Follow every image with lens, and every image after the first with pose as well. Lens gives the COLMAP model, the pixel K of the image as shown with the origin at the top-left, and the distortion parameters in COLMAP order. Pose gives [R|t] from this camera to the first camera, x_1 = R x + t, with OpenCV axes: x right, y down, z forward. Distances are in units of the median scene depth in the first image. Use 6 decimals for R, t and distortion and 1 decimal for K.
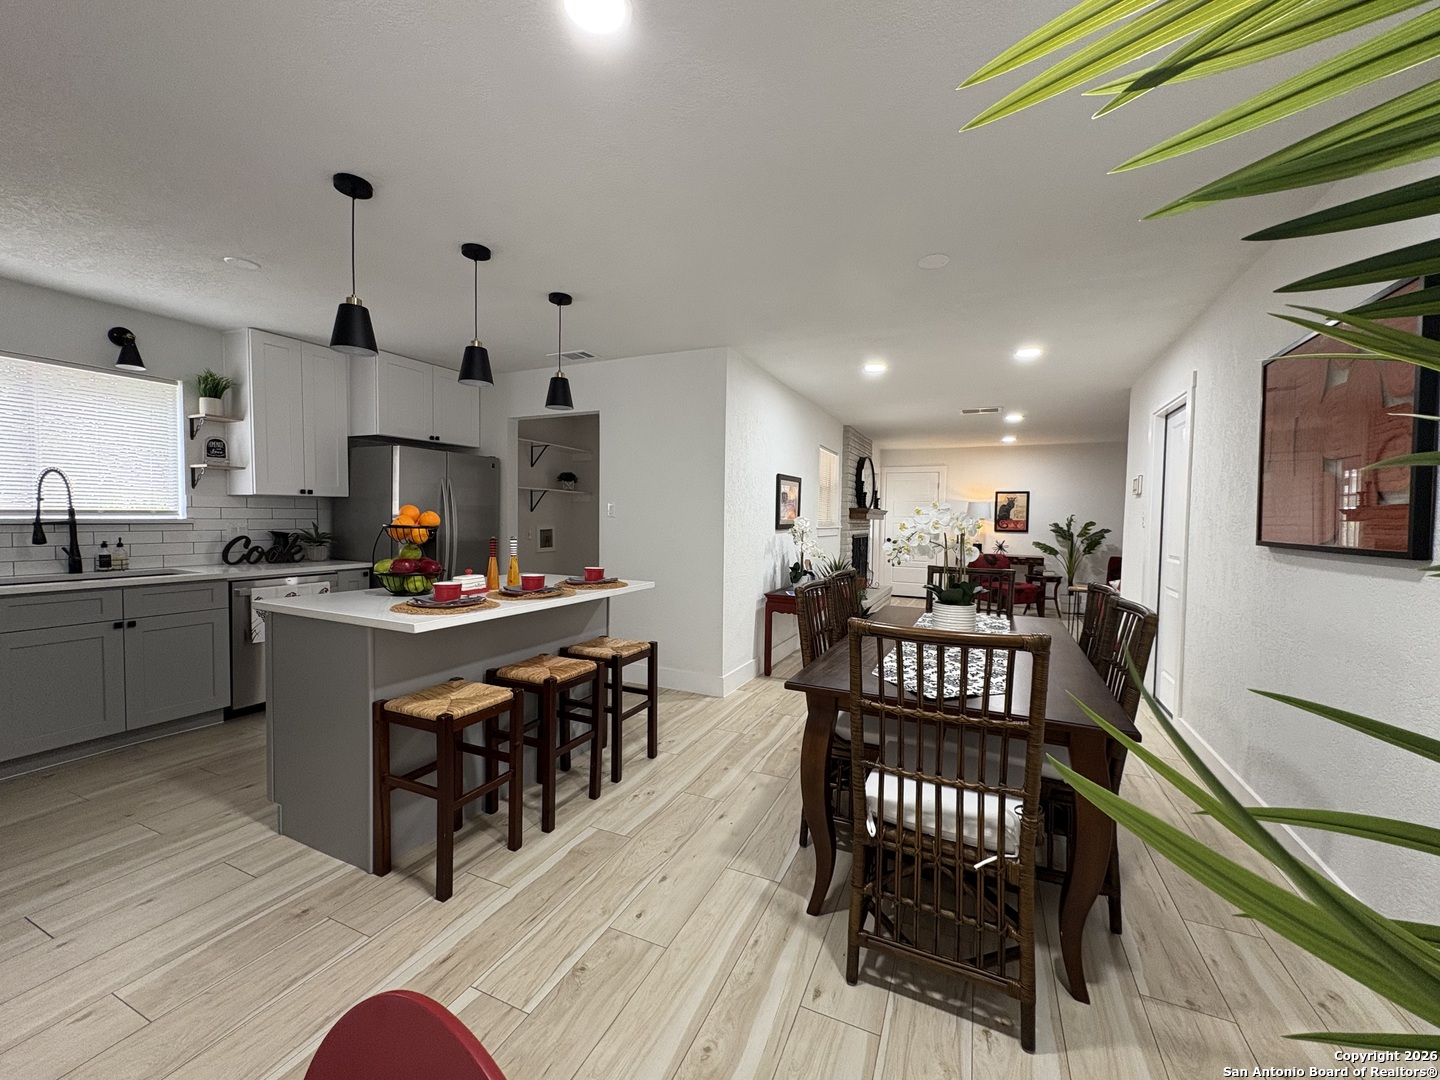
lens RADIAL K [[573.0, 0, 720.0], [0, 573.0, 540.0], [0, 0, 1]] dist [0.001936, -0.000020]
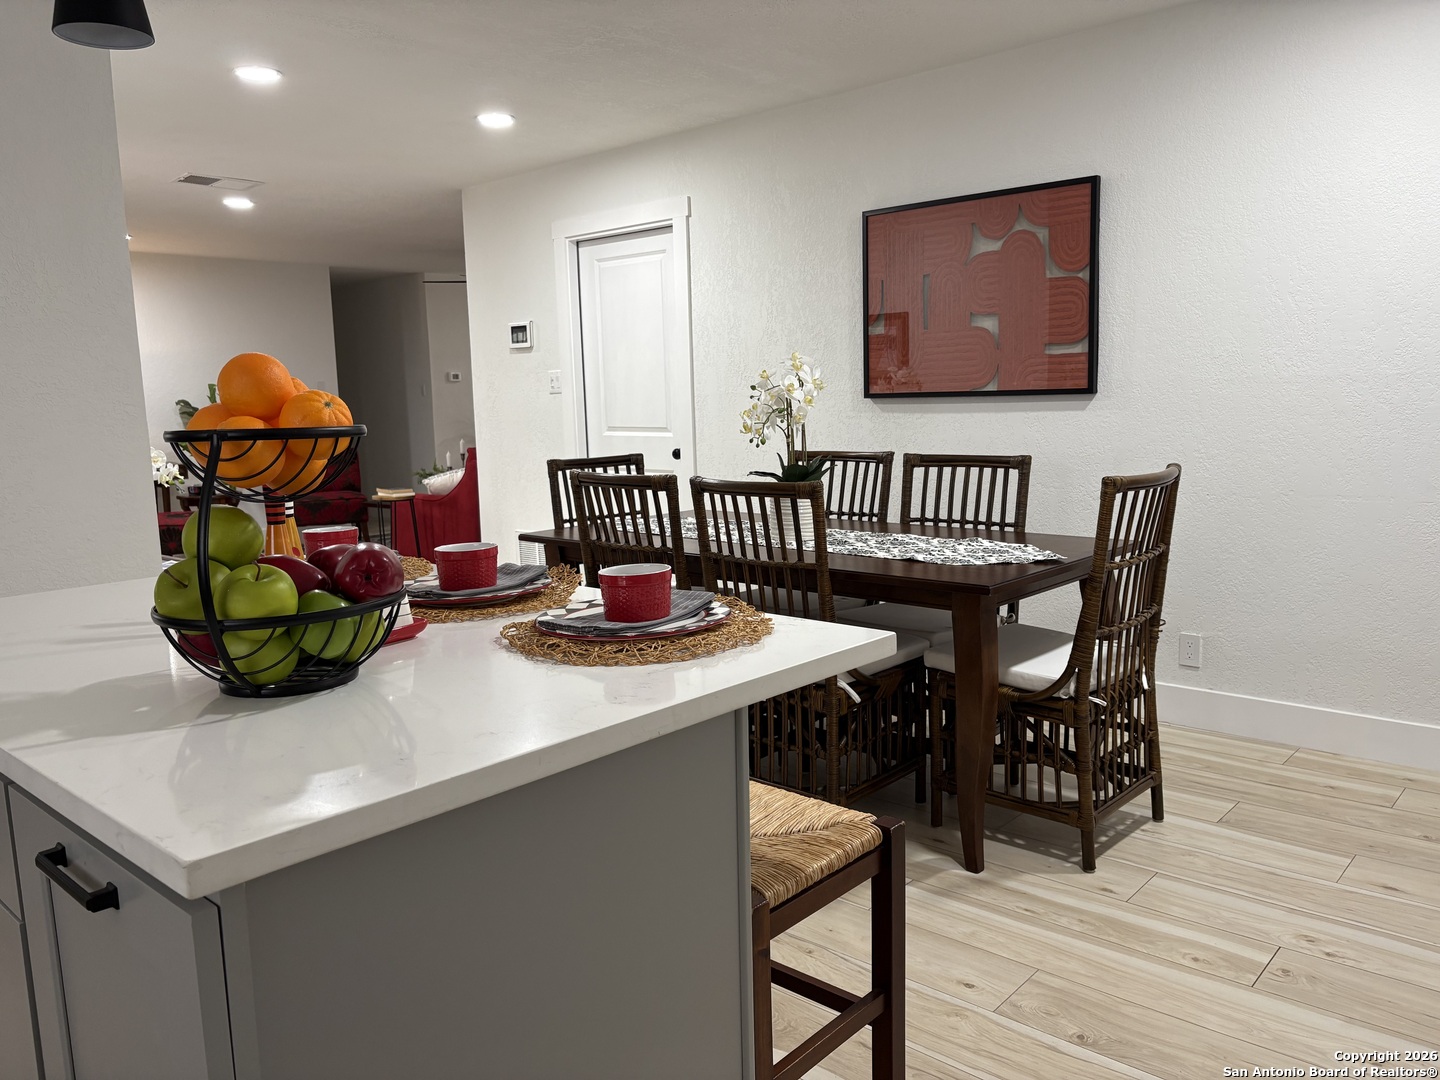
lens RADIAL K [[1091.9, 0, 715.1], [0, 1091.9, 548.3], [0, 0, 1]] dist [0.020364, -0.000323]
pose [[0.297202, -0.162659, 0.940857, -0.819368], [0.070514, 0.986431, 0.148264, -0.027164], [-0.952207, 0.022280, 0.304639, 0.546790]]
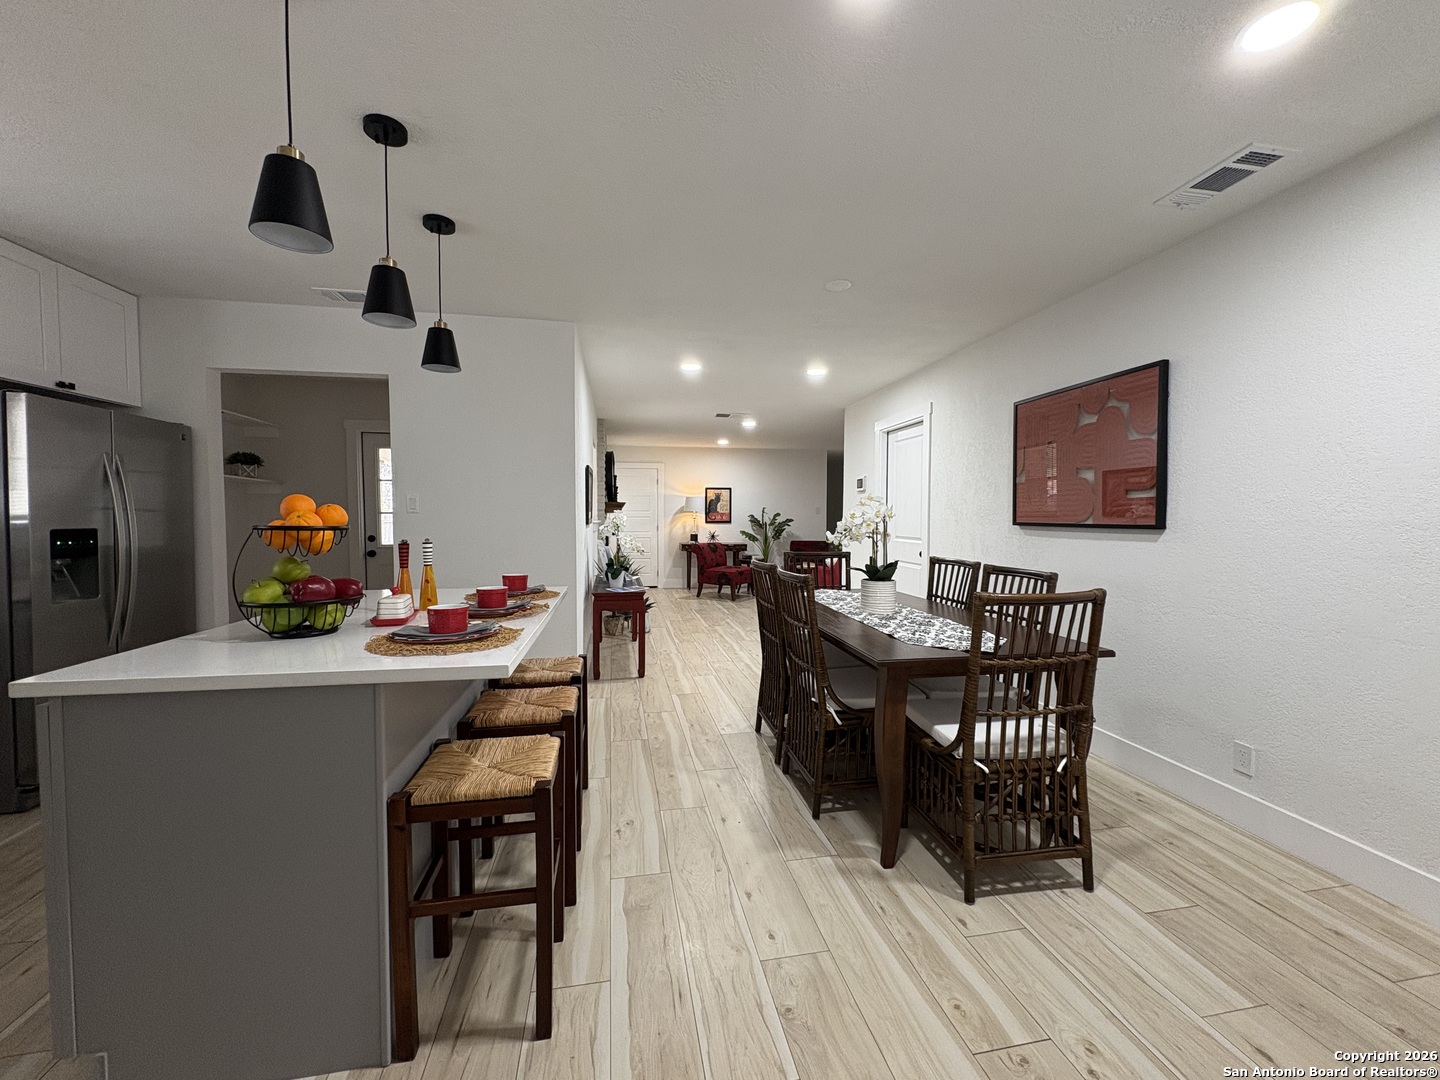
lens RADIAL K [[573.0, 0, 720.0], [0, 573.0, 540.0], [0, 0, 1]] dist [0.001936, -0.000020]
pose [[0.818880, -0.038885, 0.572645, -0.444209], [0.034011, 0.999237, 0.019216, -0.005870], [-0.572955, 0.003741, 0.819578, 0.174697]]
